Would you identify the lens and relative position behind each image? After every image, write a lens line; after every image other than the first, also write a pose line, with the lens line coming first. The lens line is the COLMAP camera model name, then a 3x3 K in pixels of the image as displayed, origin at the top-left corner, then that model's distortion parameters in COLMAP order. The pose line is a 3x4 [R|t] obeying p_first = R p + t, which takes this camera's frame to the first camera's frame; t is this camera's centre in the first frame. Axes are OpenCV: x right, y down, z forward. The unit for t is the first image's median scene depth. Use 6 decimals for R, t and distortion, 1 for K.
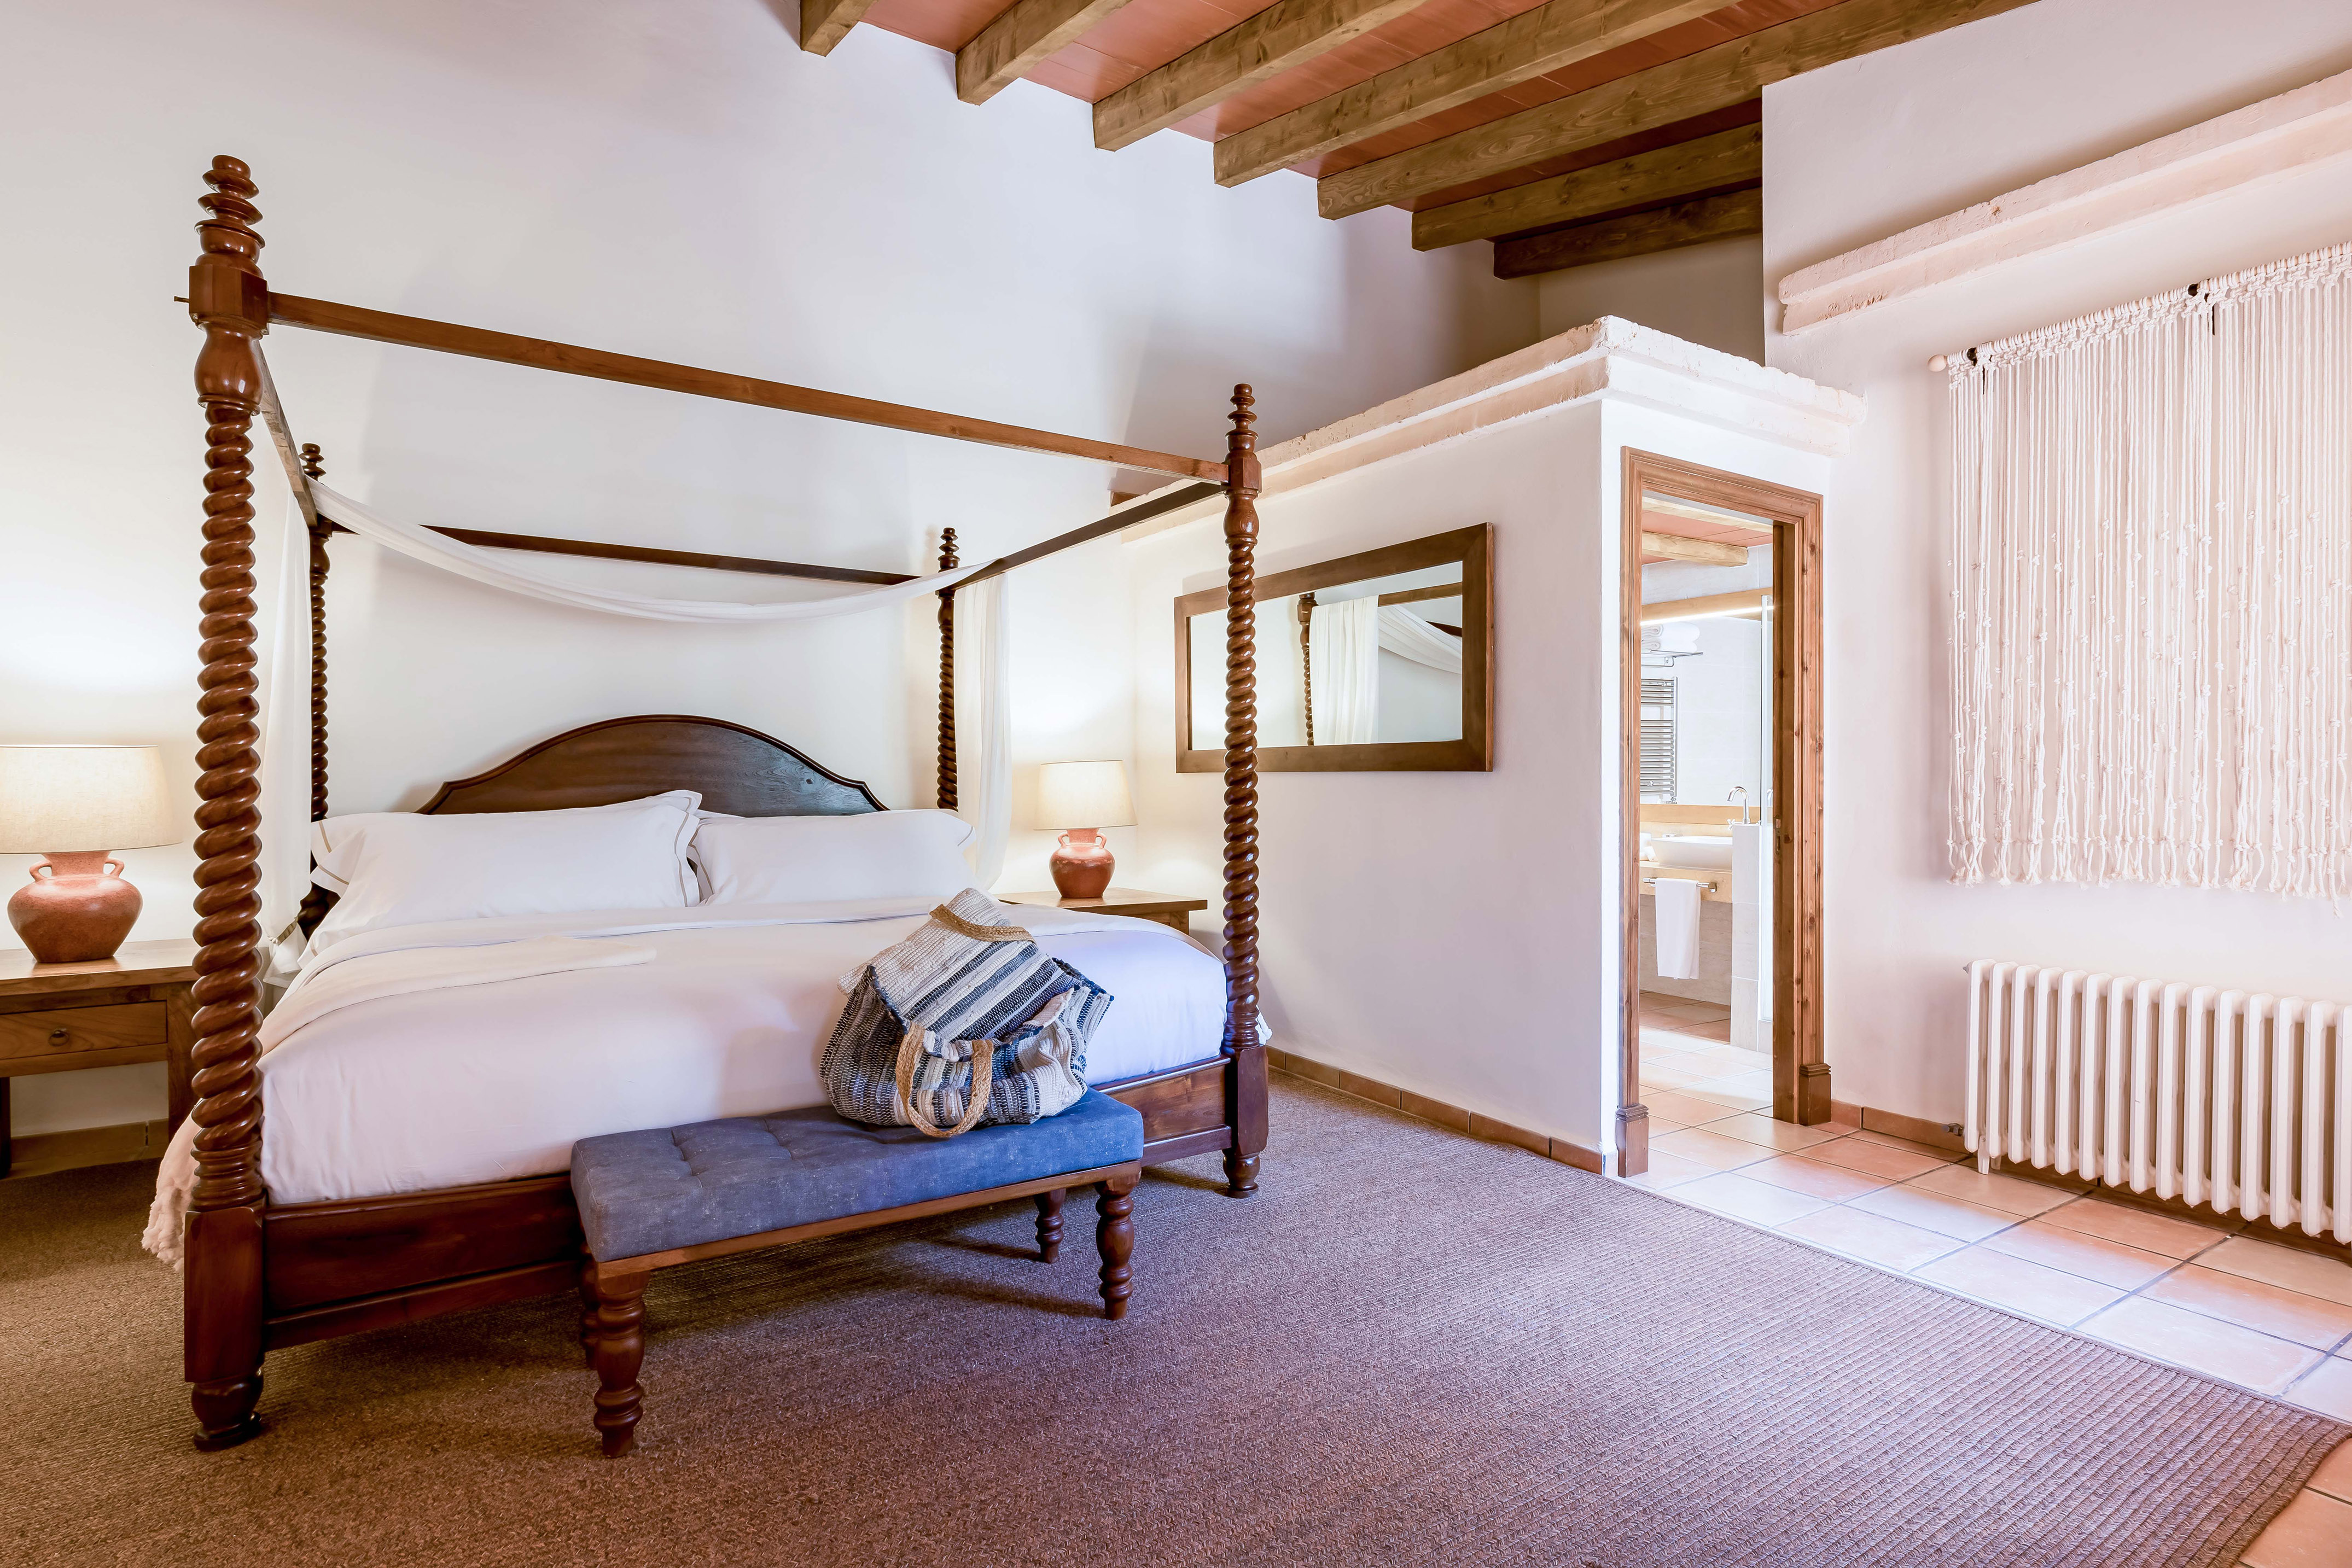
lens RADIAL K [[1157.6, 0, 1176.0], [0, 1157.6, 784.0], [0, 0, 1]] dist [0.001047, 0.000136]
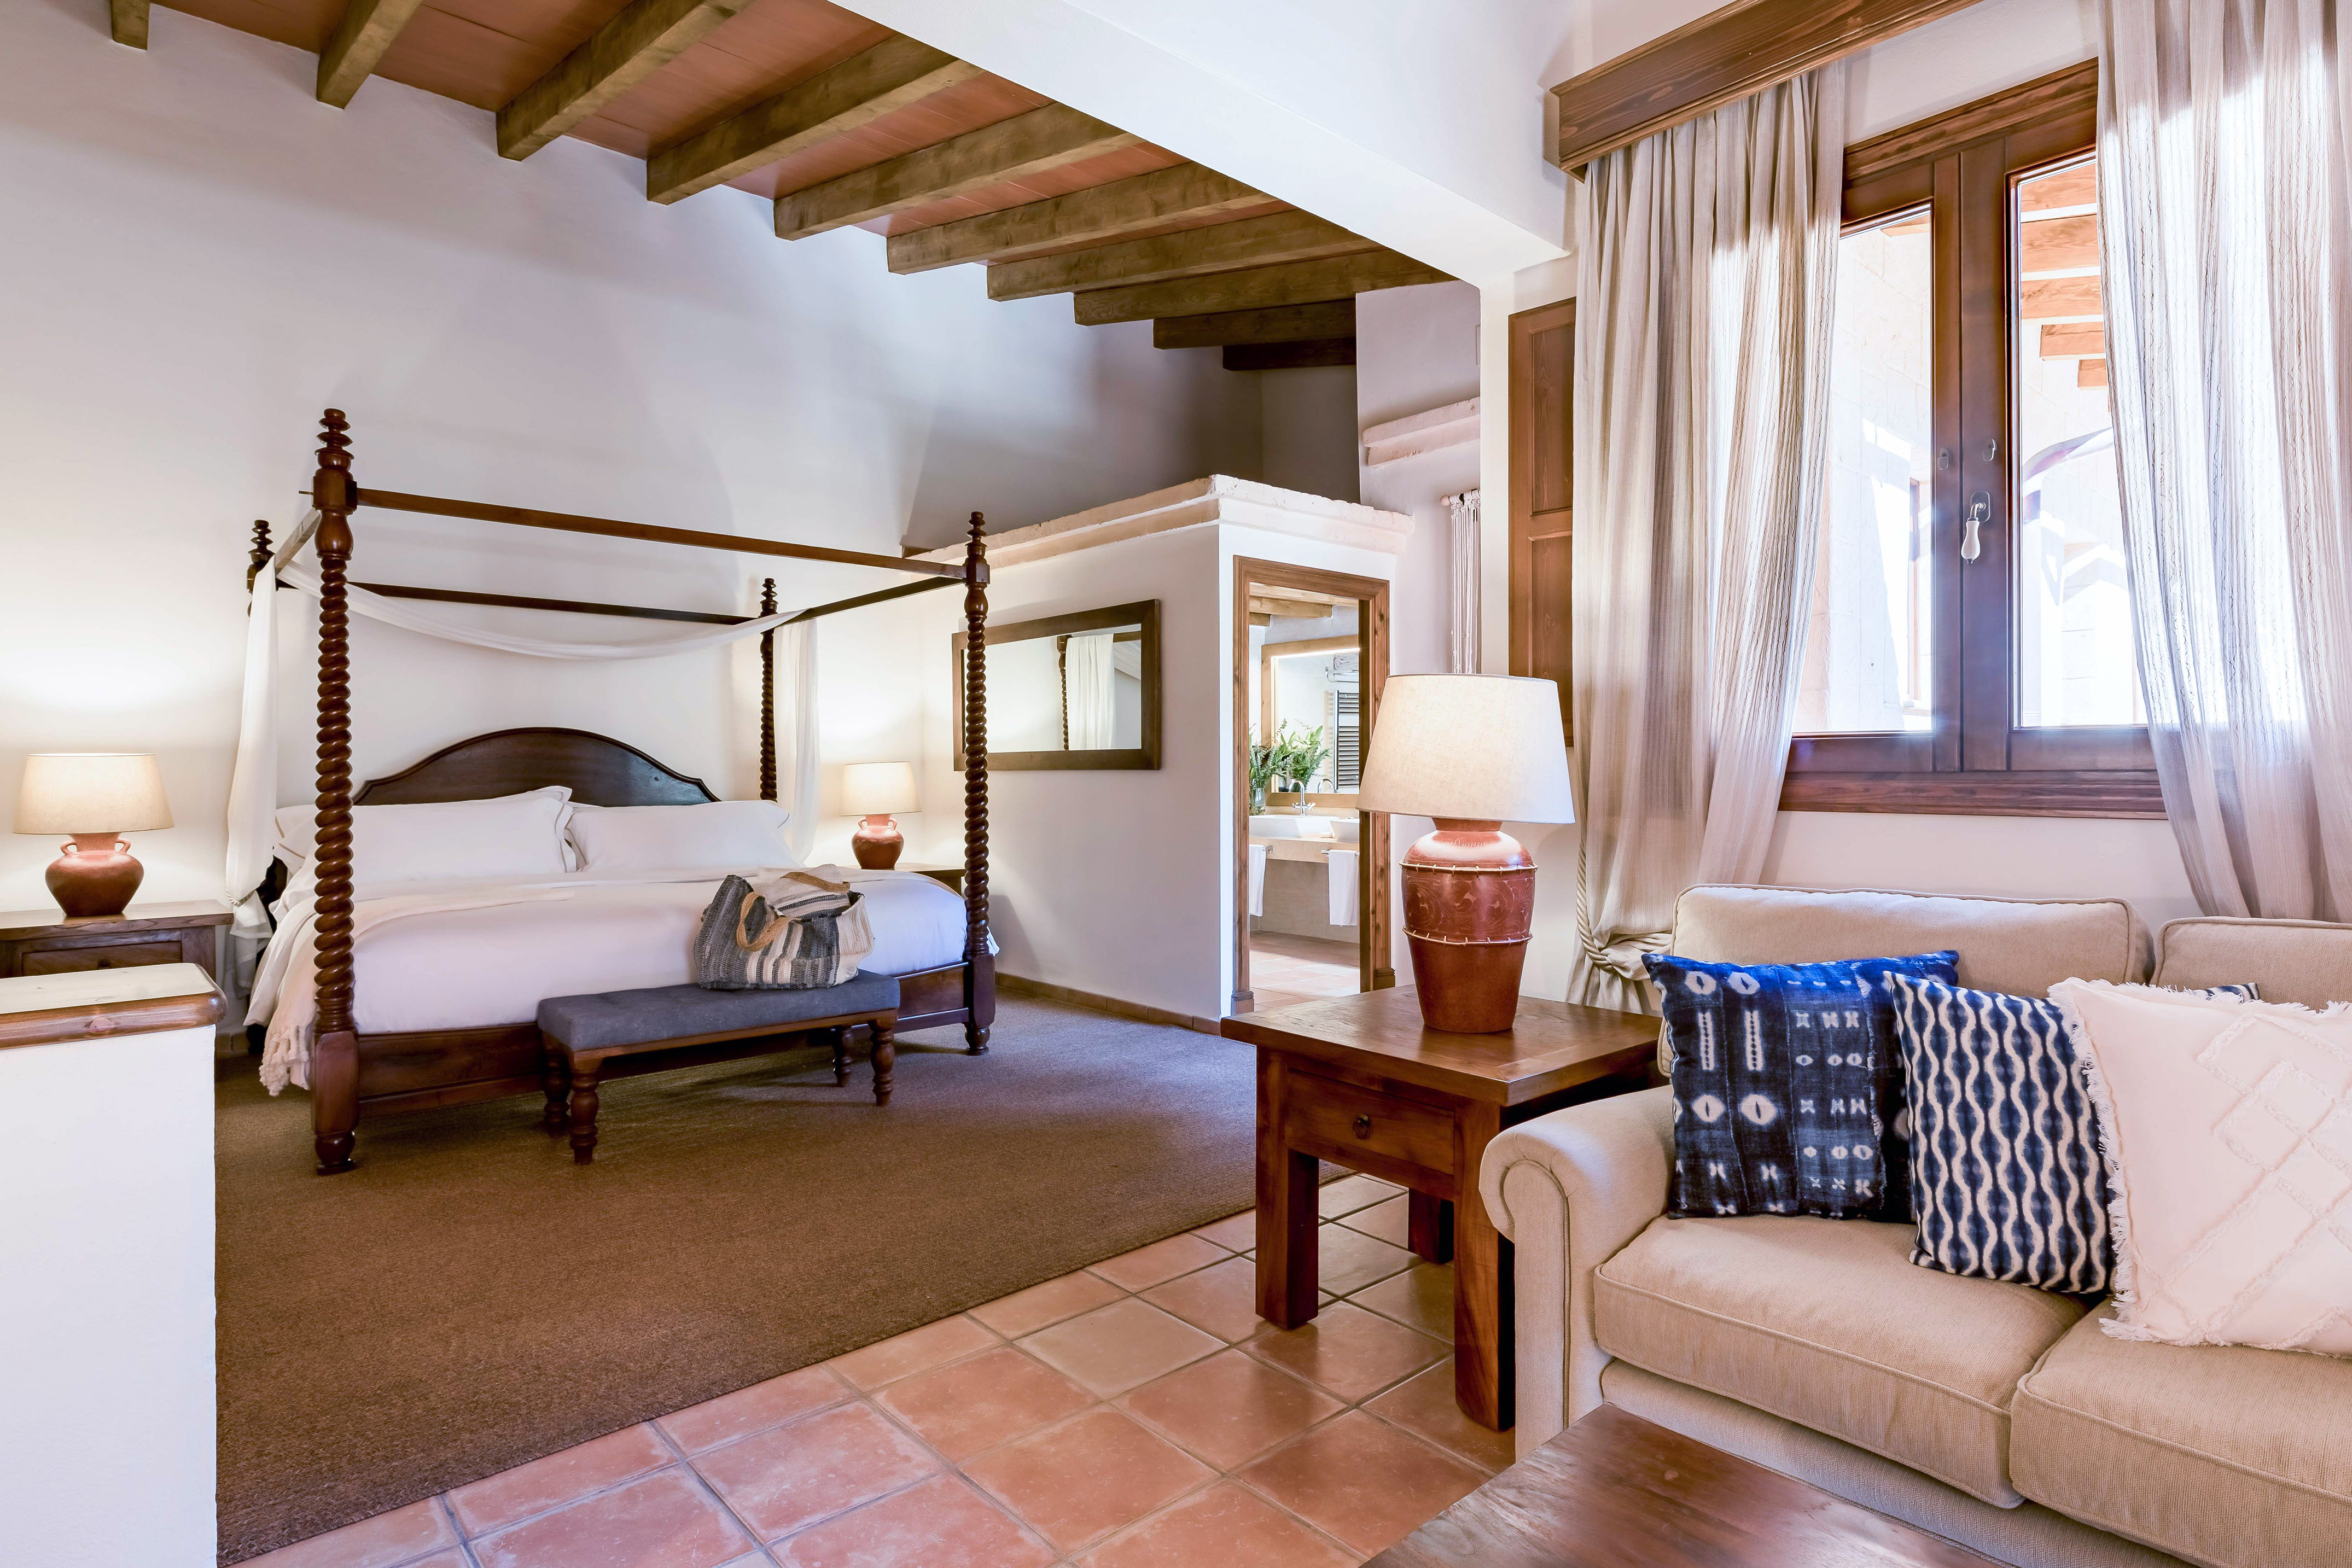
lens RADIAL K [[1203.6, 0, 1176.0], [0, 1203.6, 784.0], [0, 0, 1]] dist [-0.021714, 0.030080]
pose [[0.990270, -0.004579, 0.139087, 0.082144], [0.004241, 0.999987, 0.002726, 0.002807], [-0.139098, -0.002110, 0.990276, -0.490267]]
